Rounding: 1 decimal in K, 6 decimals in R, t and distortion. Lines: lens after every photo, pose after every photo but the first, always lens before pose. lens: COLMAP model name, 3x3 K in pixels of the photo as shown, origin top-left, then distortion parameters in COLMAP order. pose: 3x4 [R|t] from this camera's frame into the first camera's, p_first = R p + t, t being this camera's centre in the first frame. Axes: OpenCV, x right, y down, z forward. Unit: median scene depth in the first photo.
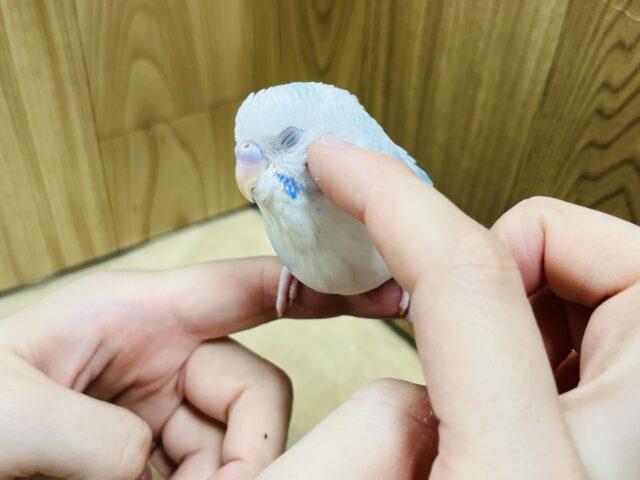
lens RADIAL K [[780.8, 0, 339.8], [0, 780.8, 242.3], [0, 0, 1]] dist [-0.063070, -0.053699]
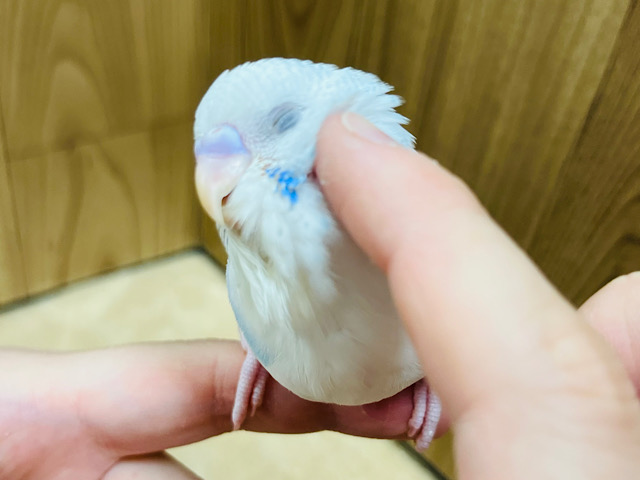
lens RADIAL K [[880.2, 0, 321.7], [0, 880.2, 256.6], [0, 0, 1]] dist [-0.002344, -0.054421]
pose [[0.998253, 0.048536, 0.033685, -0.018774], [-0.047324, 0.998234, -0.035908, -0.018043], [-0.035368, 0.034252, 0.998787, 0.115167]]
